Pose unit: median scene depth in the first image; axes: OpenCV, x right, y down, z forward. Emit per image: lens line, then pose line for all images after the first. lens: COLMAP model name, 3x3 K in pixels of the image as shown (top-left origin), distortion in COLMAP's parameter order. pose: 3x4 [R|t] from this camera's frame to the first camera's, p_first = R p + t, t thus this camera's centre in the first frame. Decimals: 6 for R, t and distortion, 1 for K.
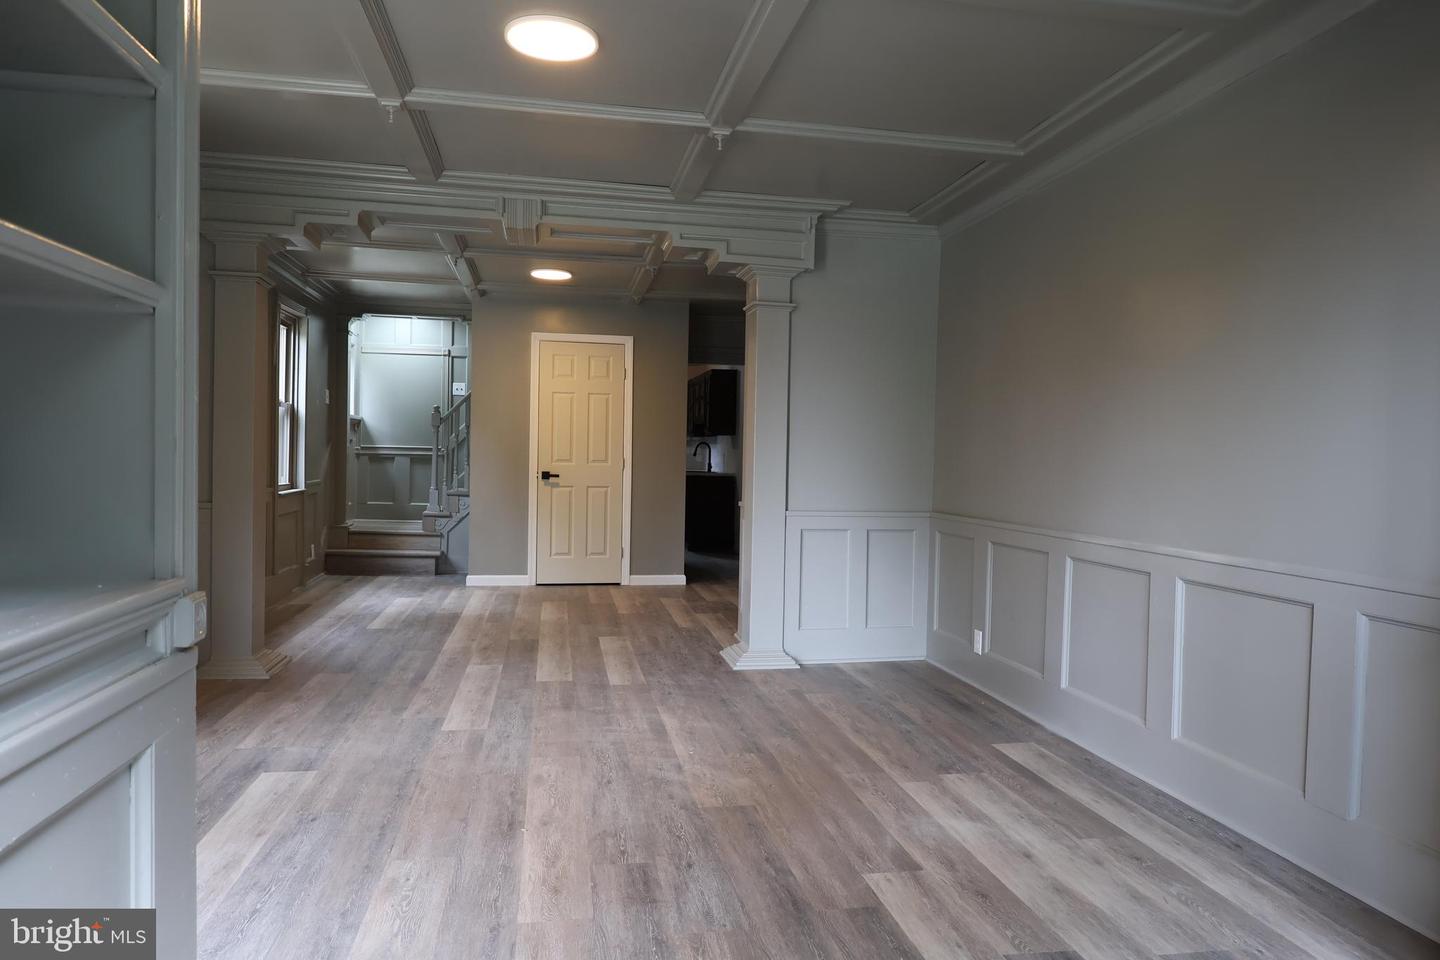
lens RADIAL K [[945.5, 0, 719.3], [0, 945.5, 473.5], [0, 0, 1]] dist [0.013111, -0.006789]
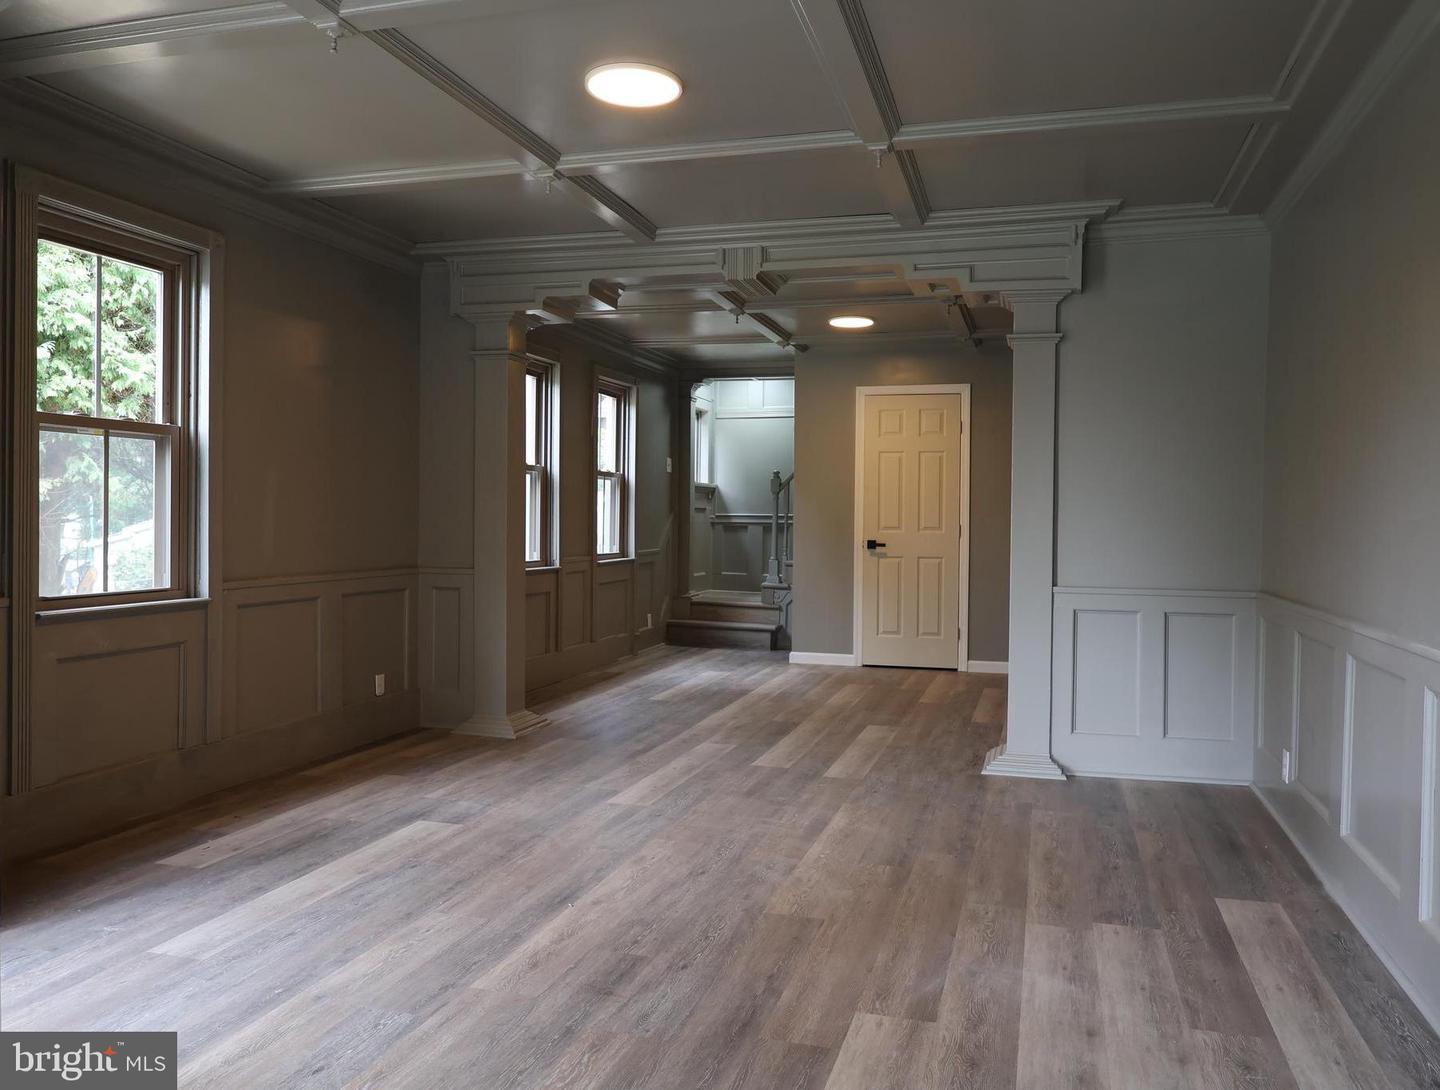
lens RADIAL K [[1080.1, 0, 773.0], [0, 1080.1, 533.2], [0, 0, 1]] dist [0.010746, -0.002302]
pose [[0.897276, -0.005199, -0.441438, 0.339726], [0.000071, 0.999932, -0.011632, 0.005667], [0.441469, 0.010406, 0.897216, 0.066404]]
